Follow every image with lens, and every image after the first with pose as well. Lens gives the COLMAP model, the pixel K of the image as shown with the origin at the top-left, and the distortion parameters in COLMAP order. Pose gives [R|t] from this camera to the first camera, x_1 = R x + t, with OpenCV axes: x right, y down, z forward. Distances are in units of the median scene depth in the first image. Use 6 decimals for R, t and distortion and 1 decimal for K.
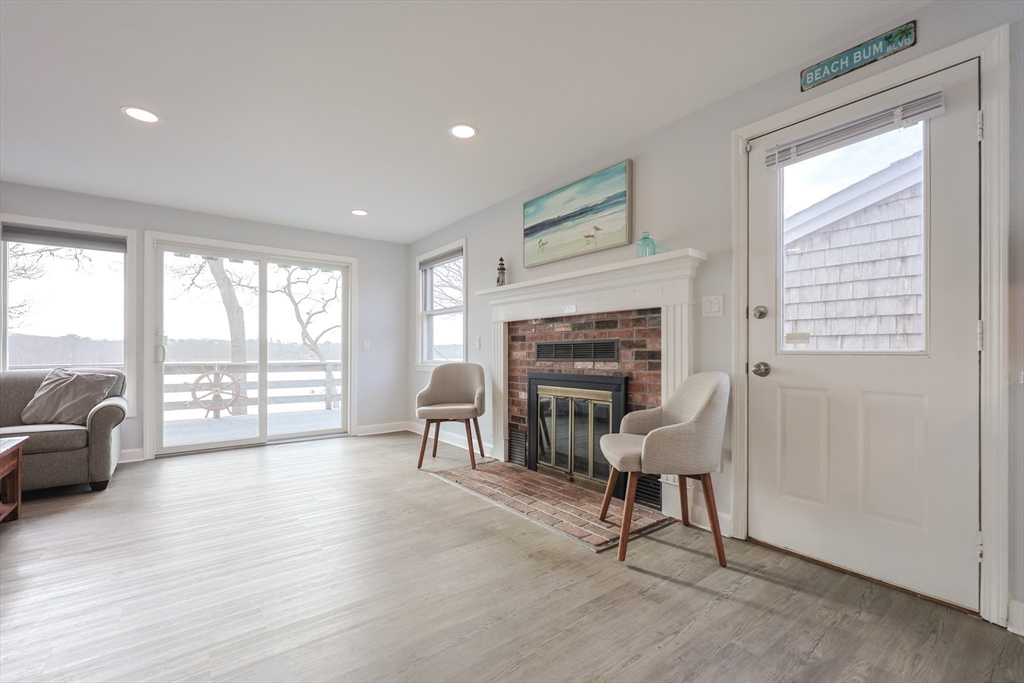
lens RADIAL K [[437.8, 0, 511.8], [0, 437.8, 353.7], [0, 0, 1]] dist [0.000329, 0.000636]
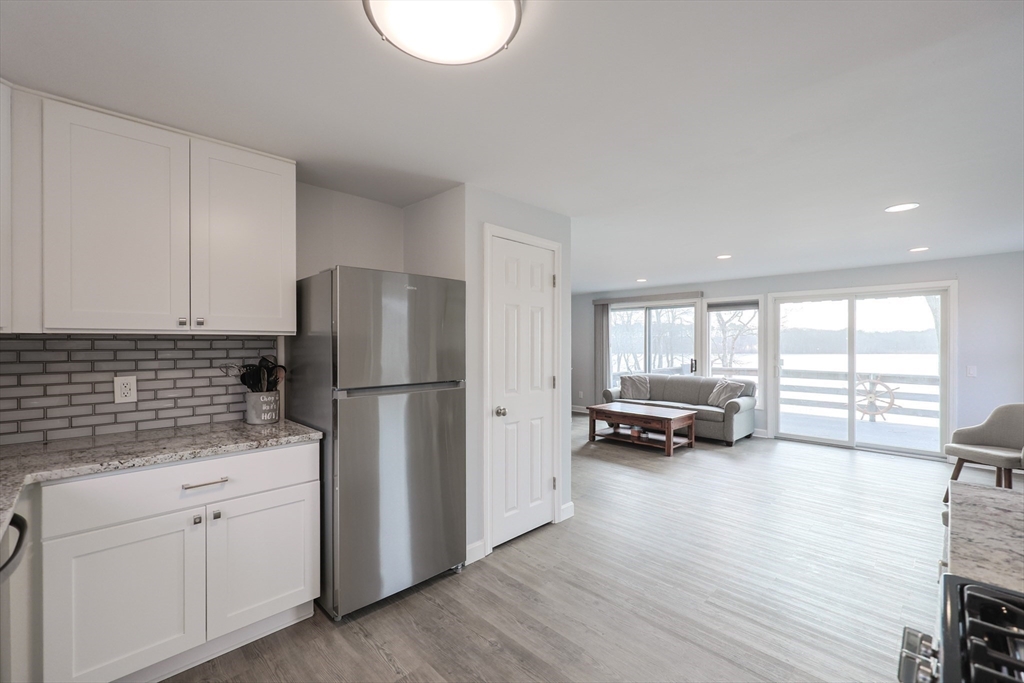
lens RADIAL K [[437.8, 0, 508.2], [0, 437.8, 343.7], [0, 0, 1]] dist [0.000329, 0.000636]
pose [[0.116708, 0.001820, -0.993165, 0.723279], [-0.003196, 0.999994, 0.001457, -0.112830], [0.993161, 0.003004, 0.116713, -0.140148]]
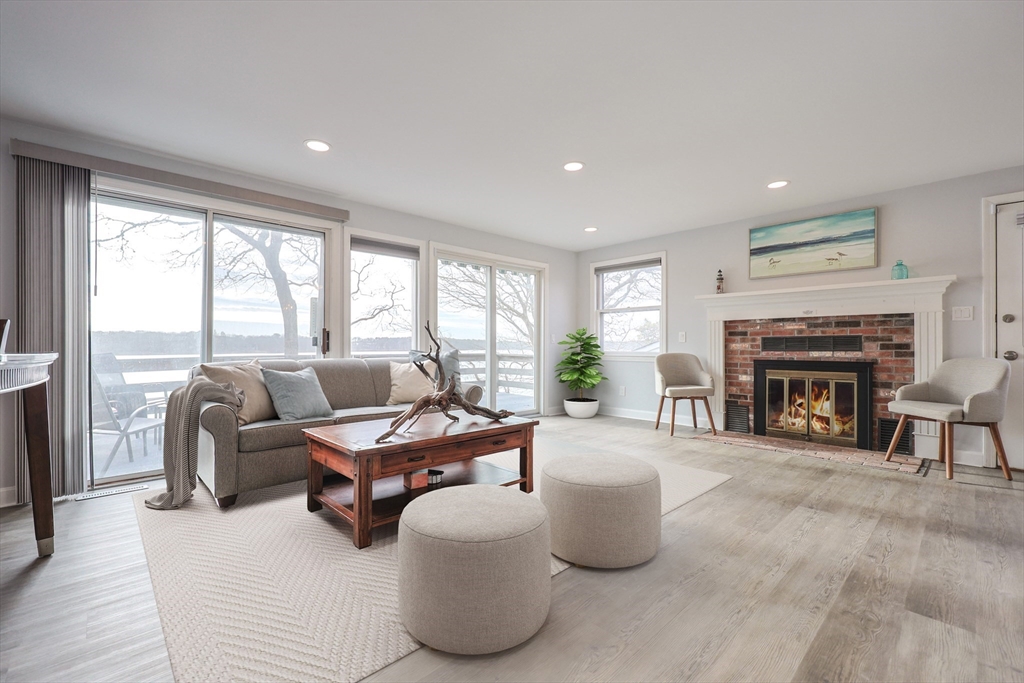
lens RADIAL K [[437.8, 0, 507.5], [0, 437.8, 346.4], [0, 0, 1]] dist [0.000329, 0.000636]
pose [[0.994839, -0.000031, 0.101462, -0.854291], [0.000046, 1.000000, -0.000148, 0.002630], [-0.101462, 0.000151, 0.994839, -0.224046]]
